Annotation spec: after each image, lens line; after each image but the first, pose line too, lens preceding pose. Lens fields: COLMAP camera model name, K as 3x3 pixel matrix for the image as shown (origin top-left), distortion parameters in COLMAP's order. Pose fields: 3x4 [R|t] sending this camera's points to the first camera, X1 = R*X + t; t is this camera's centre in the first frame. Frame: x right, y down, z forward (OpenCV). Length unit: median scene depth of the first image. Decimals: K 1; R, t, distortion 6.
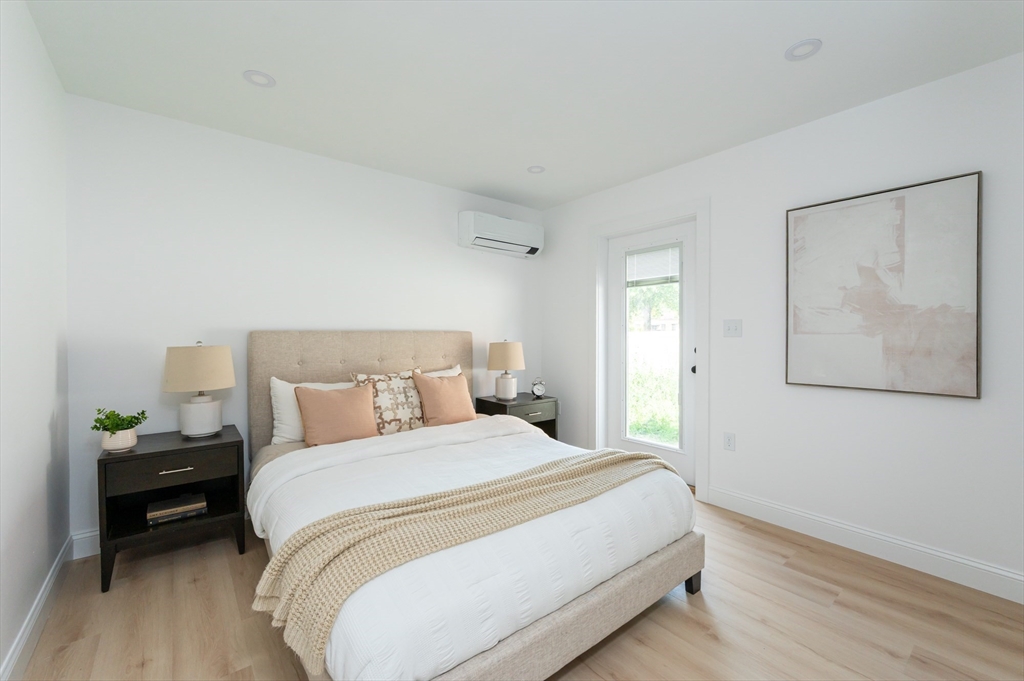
lens RADIAL K [[433.5, 0, 507.1], [0, 433.5, 334.7], [0, 0, 1]] dist [-0.001912, -0.000244]
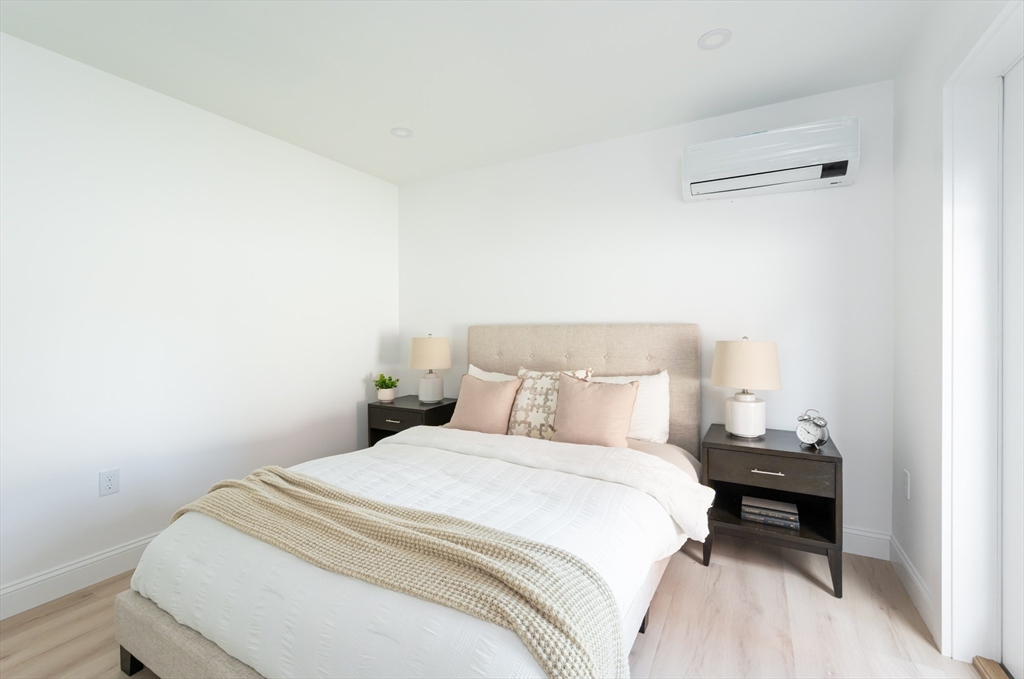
lens RADIAL K [[433.5, 0, 507.1], [0, 433.5, 333.7], [0, 0, 1]] dist [-0.001912, -0.000244]
pose [[0.376815, 0.012456, -0.926205, 0.559868], [0.004222, 0.999876, 0.015165, -0.004374], [0.926279, -0.009625, 0.376716, 0.604529]]
